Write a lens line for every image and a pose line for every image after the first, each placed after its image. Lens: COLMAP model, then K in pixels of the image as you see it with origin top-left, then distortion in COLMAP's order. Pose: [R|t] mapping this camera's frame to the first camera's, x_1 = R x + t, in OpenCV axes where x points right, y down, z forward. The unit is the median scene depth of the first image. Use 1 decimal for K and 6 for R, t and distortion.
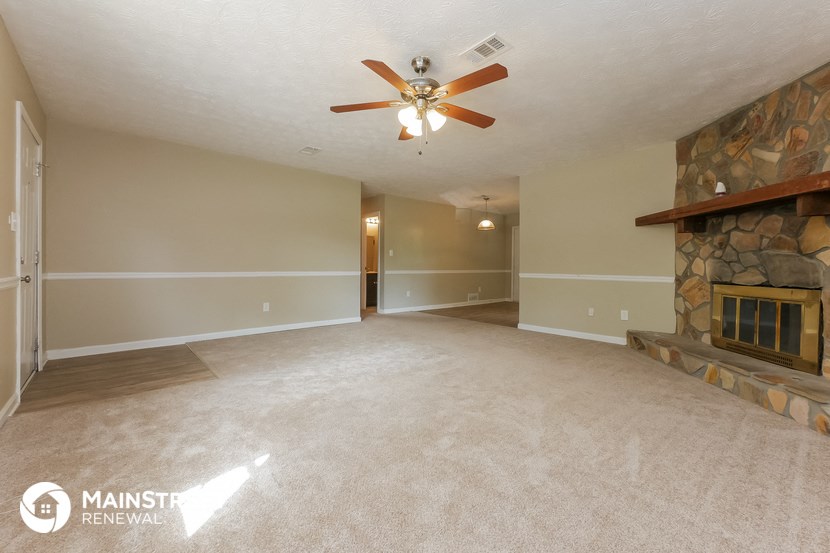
lens RADIAL K [[338.8, 0, 414.8], [0, 338.8, 271.9], [0, 0, 1]] dist [0.000040, -0.000027]
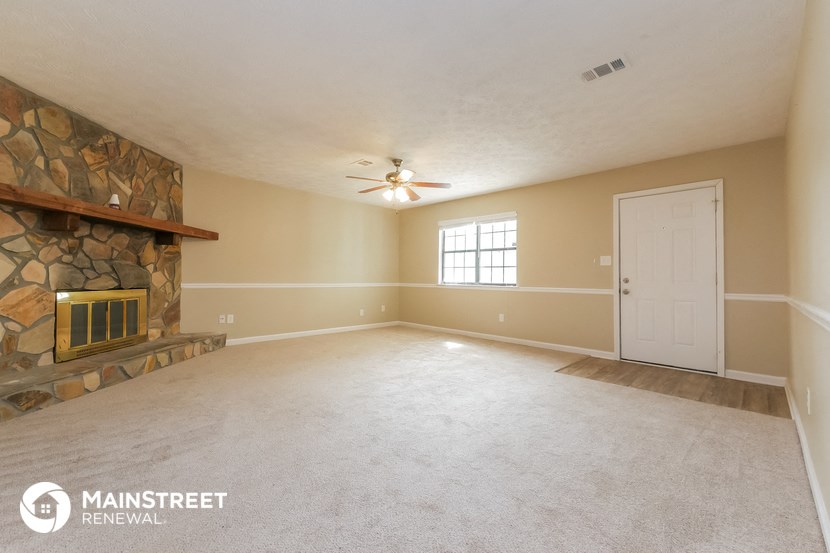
lens RADIAL K [[346.7, 0, 415.0], [0, 346.7, 276.5], [0, 0, 1]] dist [0.000245, 0.000086]
pose [[-0.997932, -0.024361, -0.059491, 0.017958], [-0.024988, 0.999639, 0.009826, -0.038992], [0.059230, 0.011292, -0.998181, 2.033963]]
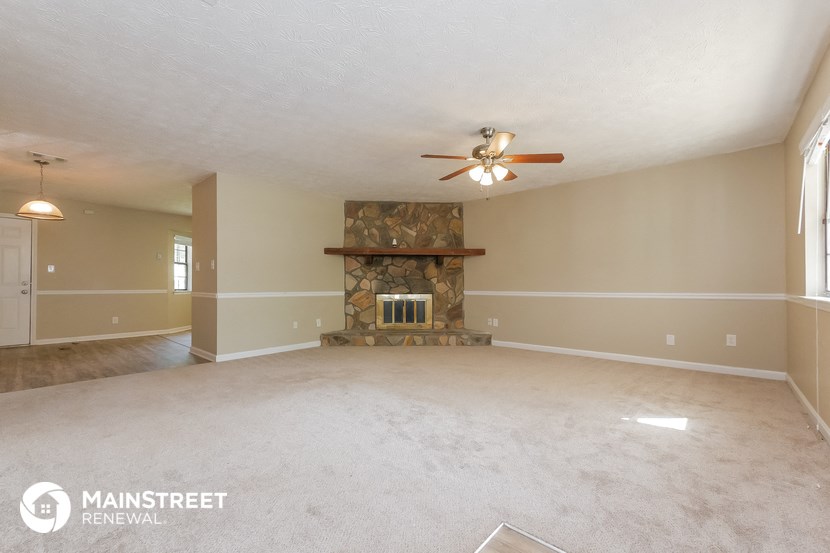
lens RADIAL K [[344.2, 0, 412.4], [0, 344.2, 287.5], [0, 0, 1]] dist [0.000685, 0.000159]
pose [[-0.114576, -0.014848, 0.993304, -0.937203], [0.016265, 0.999726, 0.016820, -0.027843], [-0.993281, 0.018083, -0.114303, 1.064122]]
